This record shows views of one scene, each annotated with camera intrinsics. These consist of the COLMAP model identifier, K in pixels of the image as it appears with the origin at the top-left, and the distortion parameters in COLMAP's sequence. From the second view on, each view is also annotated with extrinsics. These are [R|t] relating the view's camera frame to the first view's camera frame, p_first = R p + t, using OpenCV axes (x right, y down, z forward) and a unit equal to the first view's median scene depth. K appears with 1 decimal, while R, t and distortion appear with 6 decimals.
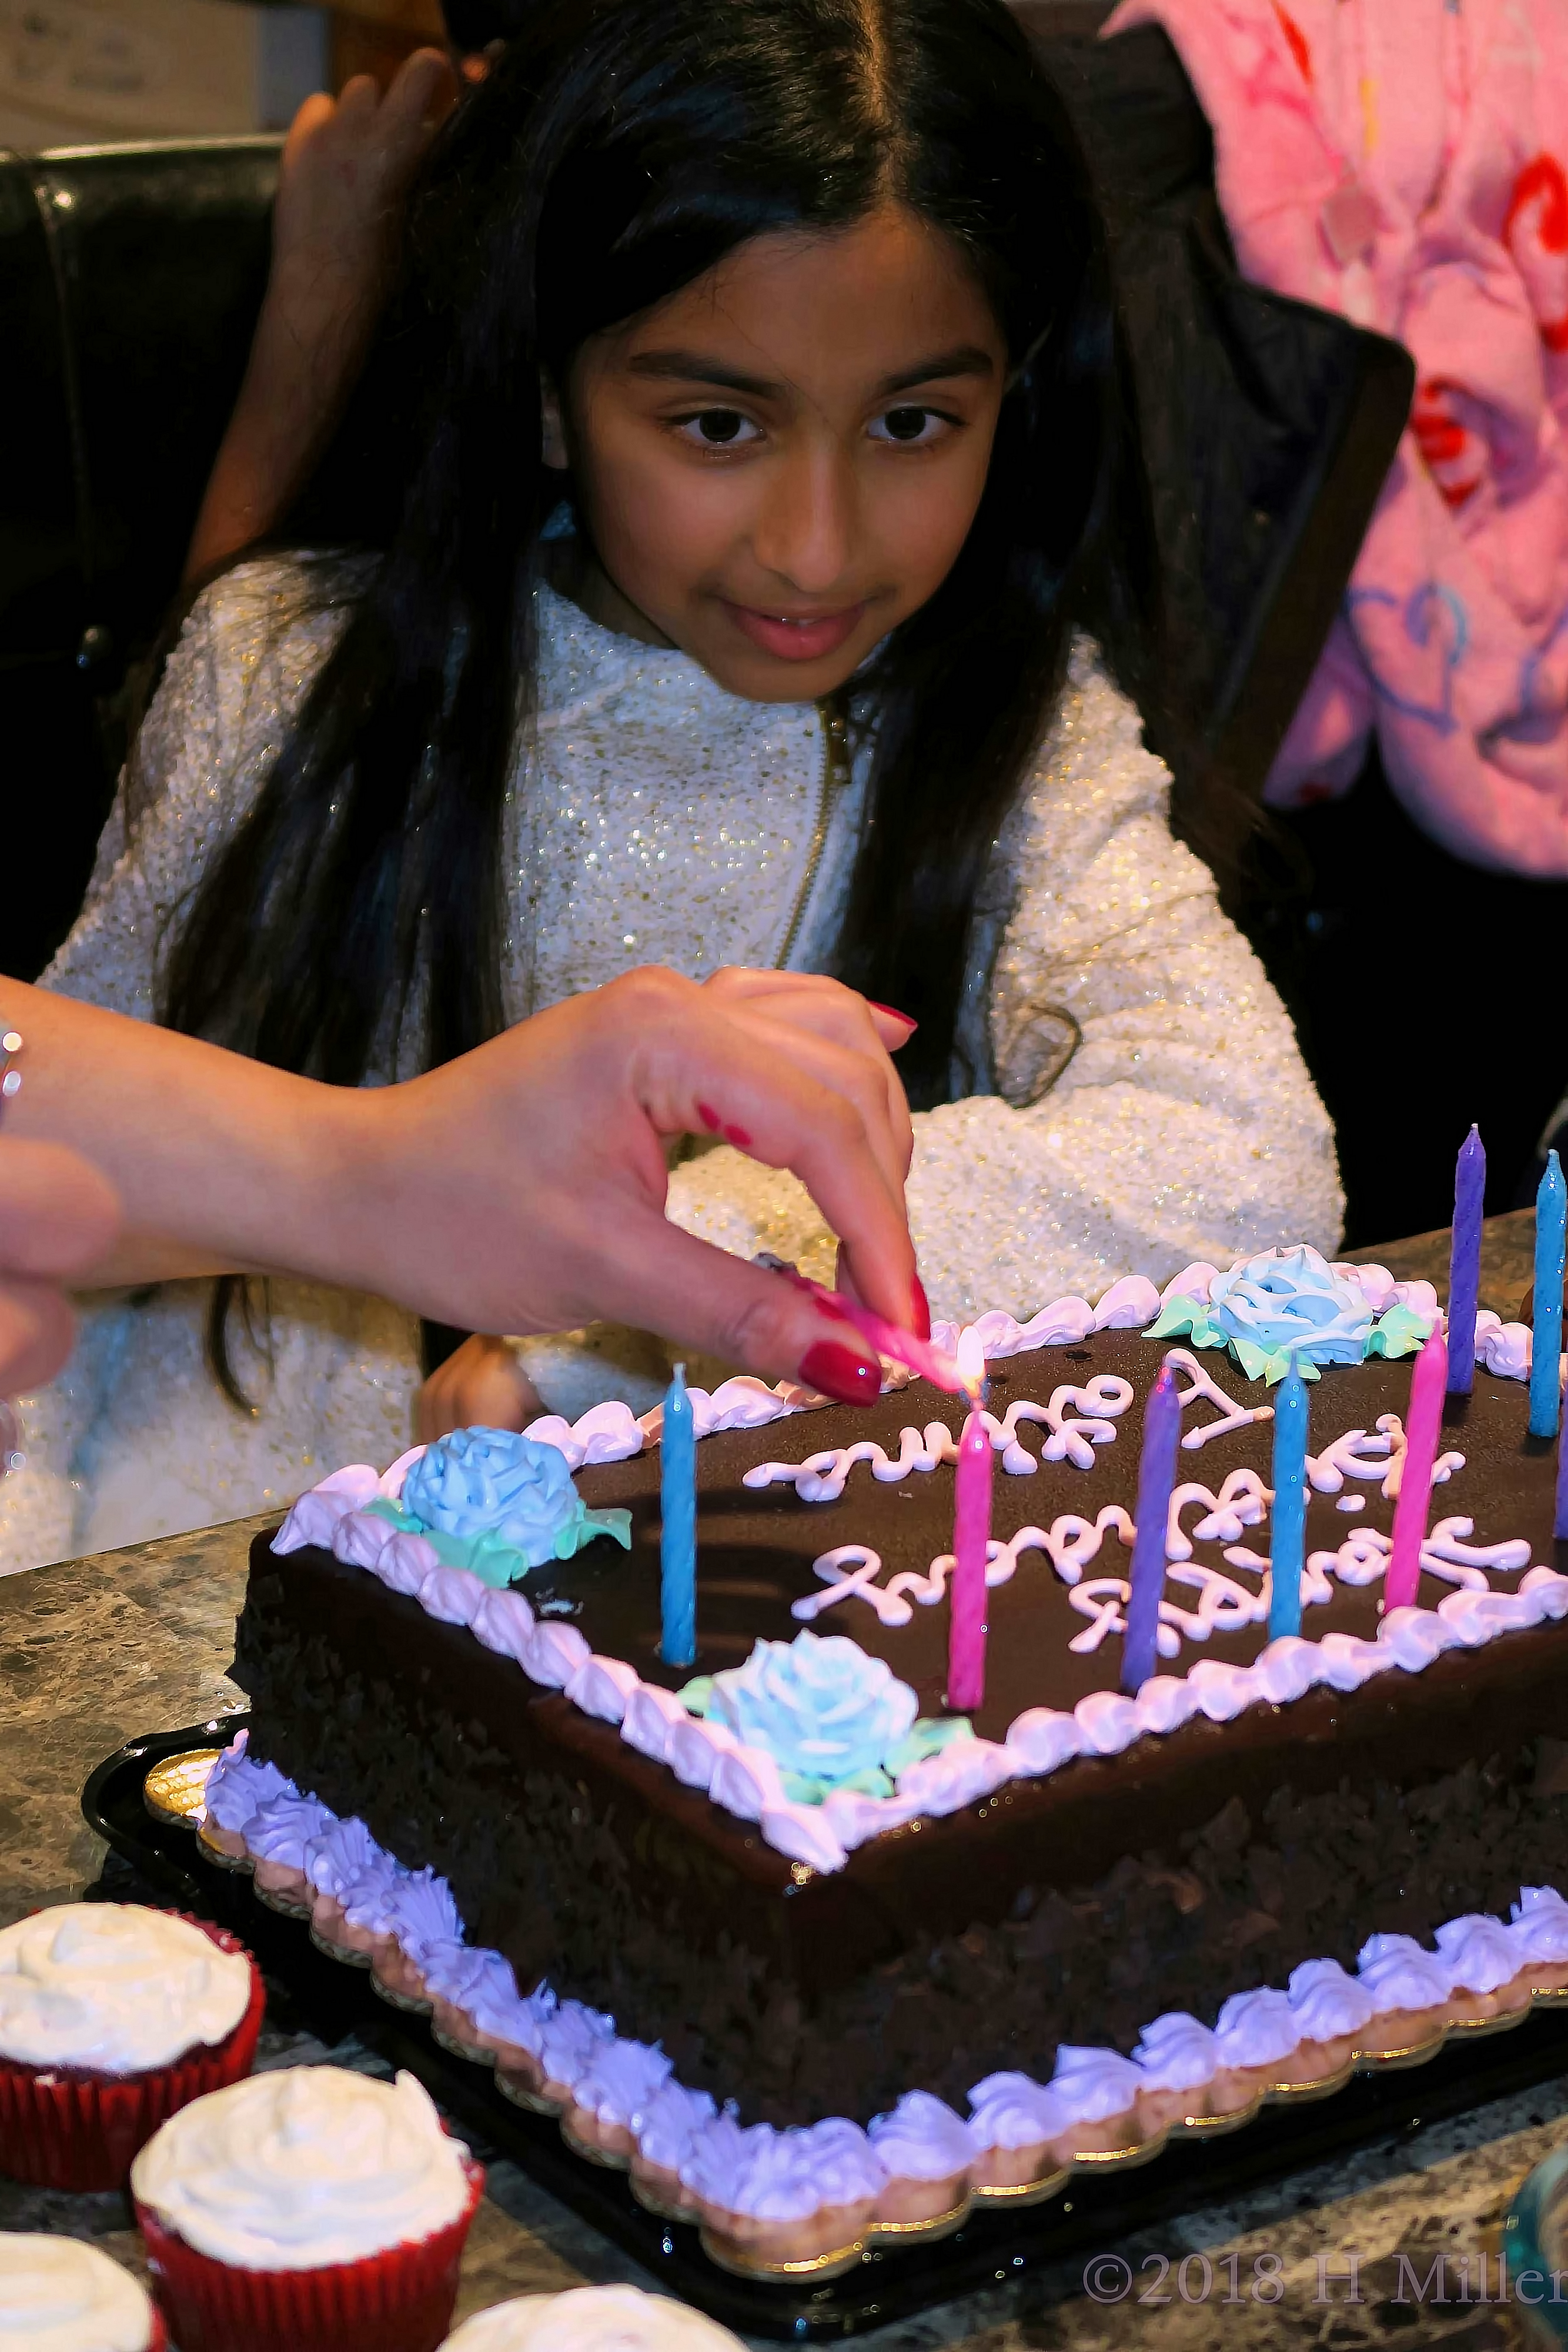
lens RADIAL K [[5583.6, 0, 779.5], [0, 5583.6, 1173.6], [0, 0, 1]] dist [-0.027648, 0.000000]
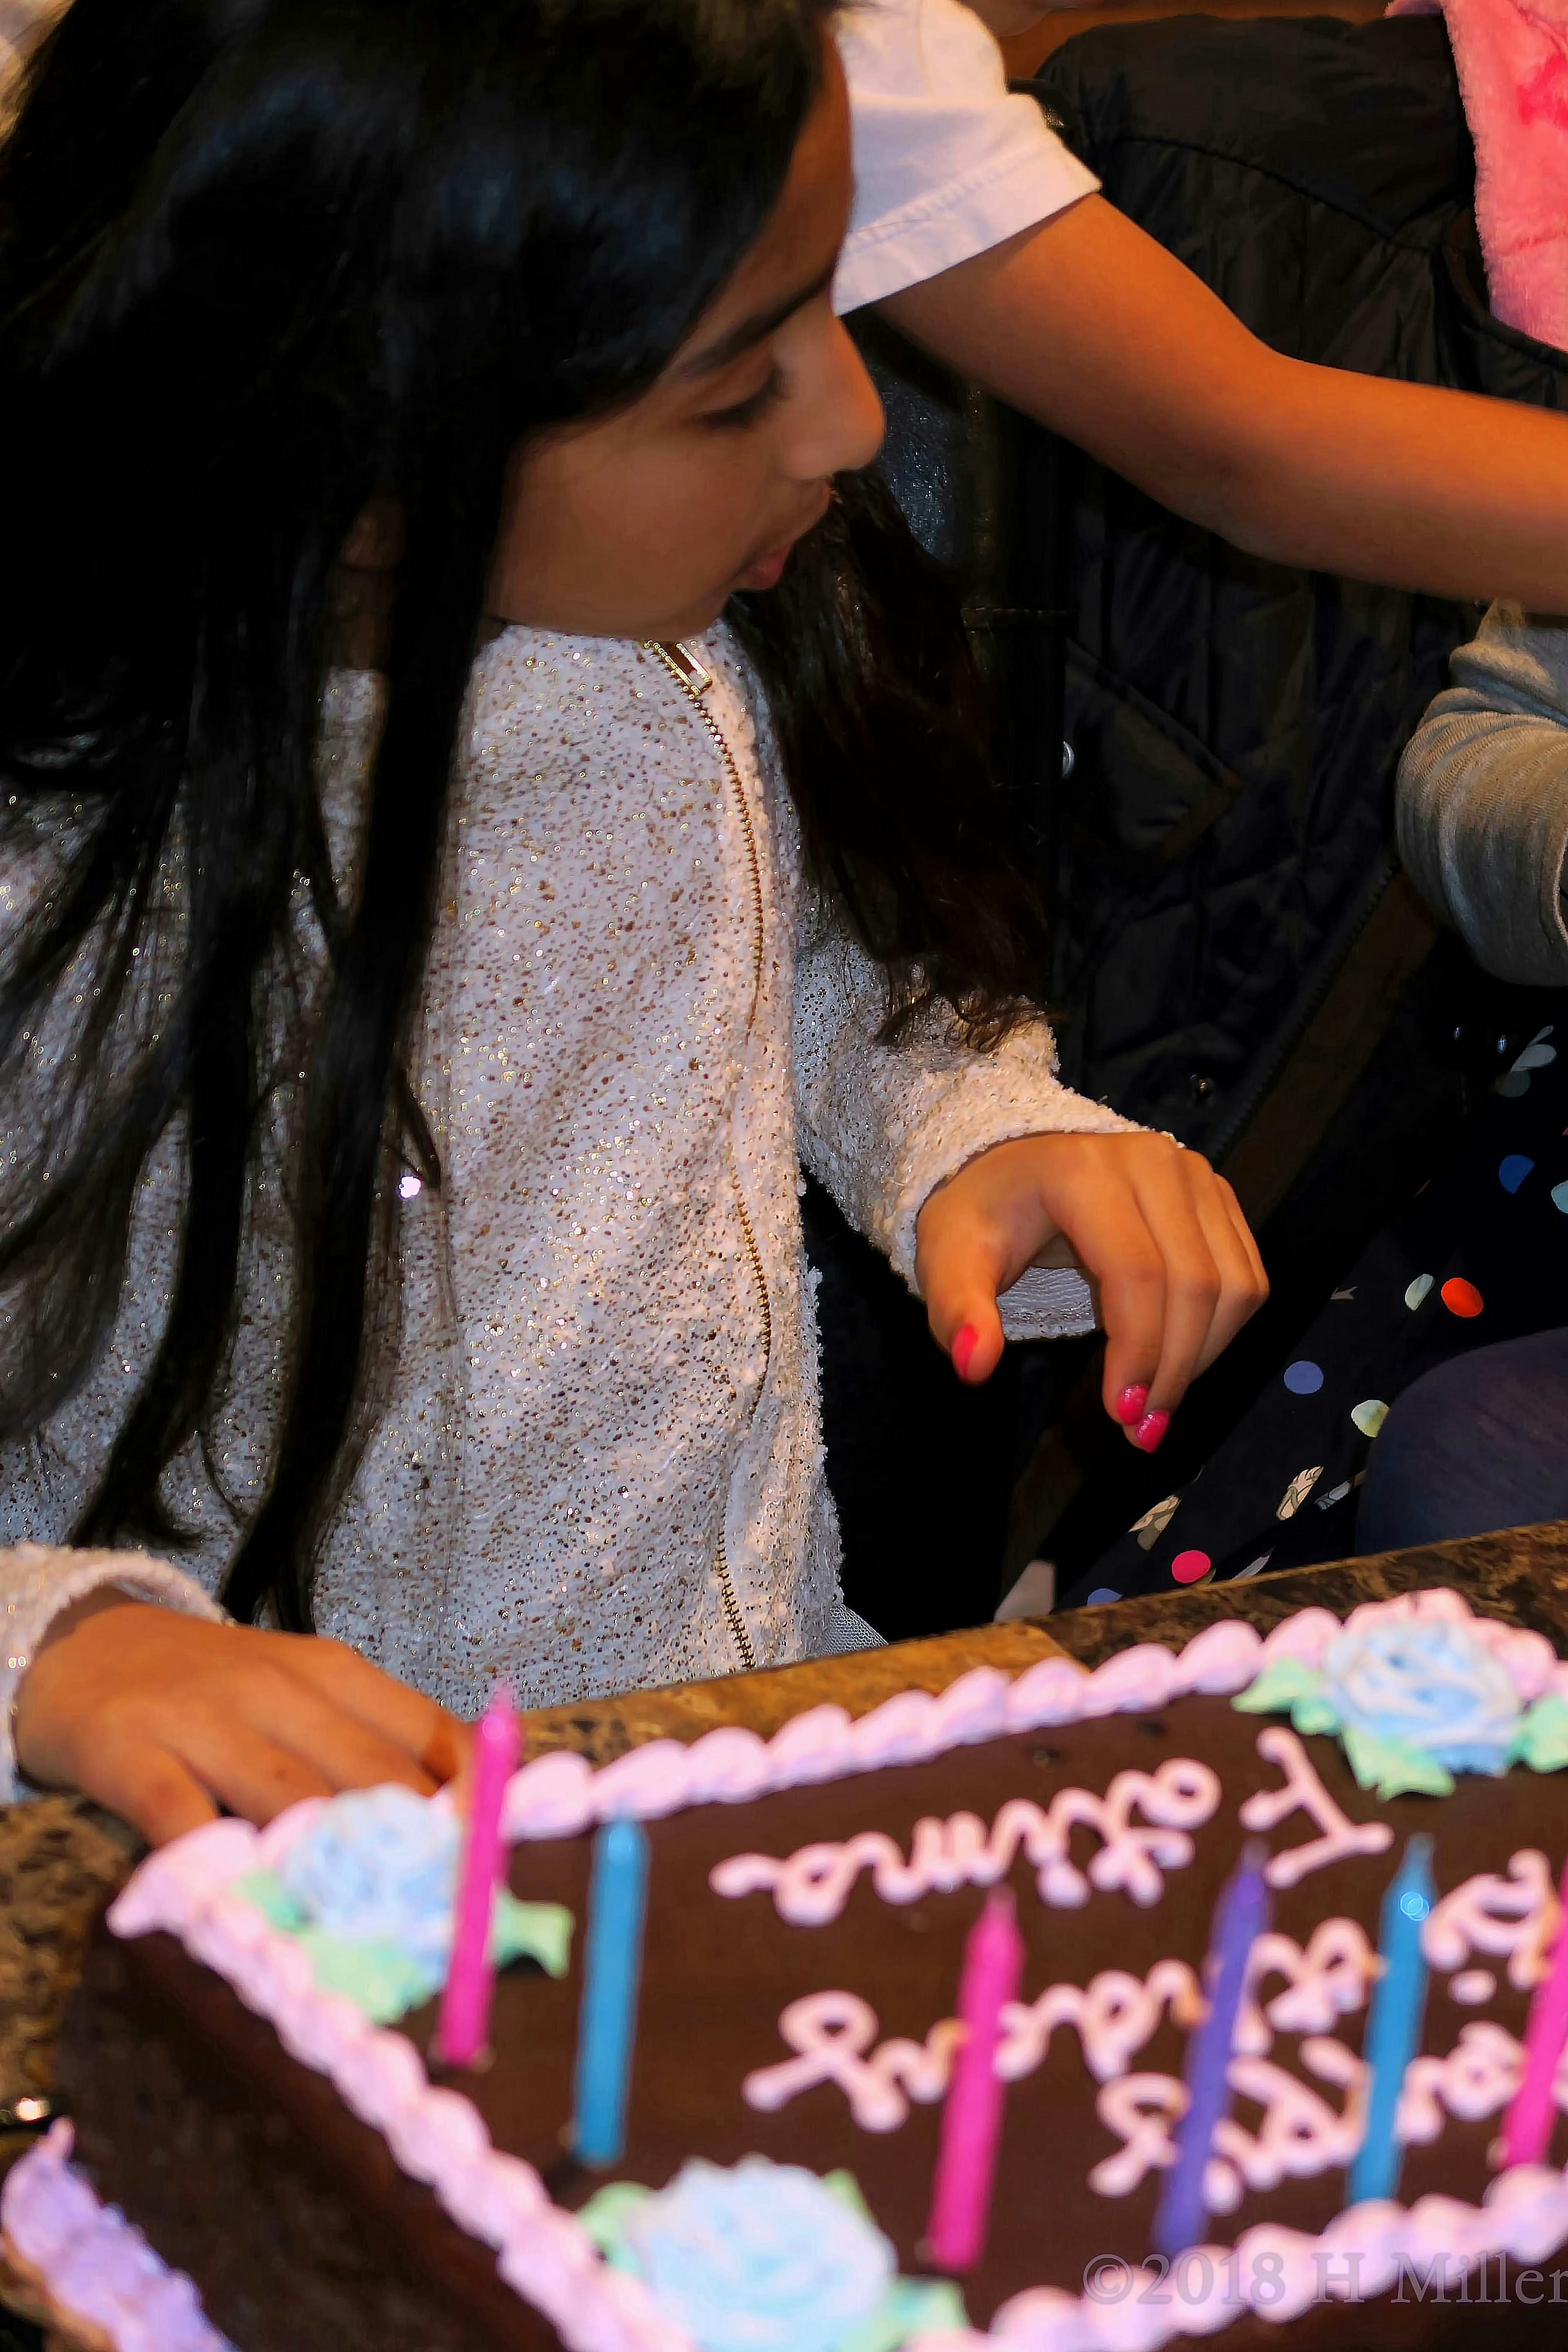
lens RADIAL K [[5549.9, 0, 832.8], [0, 5549.9, 1204.8], [0, 0, 1]] dist [-0.006186, 0.000000]
pose [[0.995282, 0.095470, -0.017289, 0.015615], [-0.094873, 0.994956, 0.032577, -0.072171], [0.020312, -0.030783, 0.999320, 0.223282]]
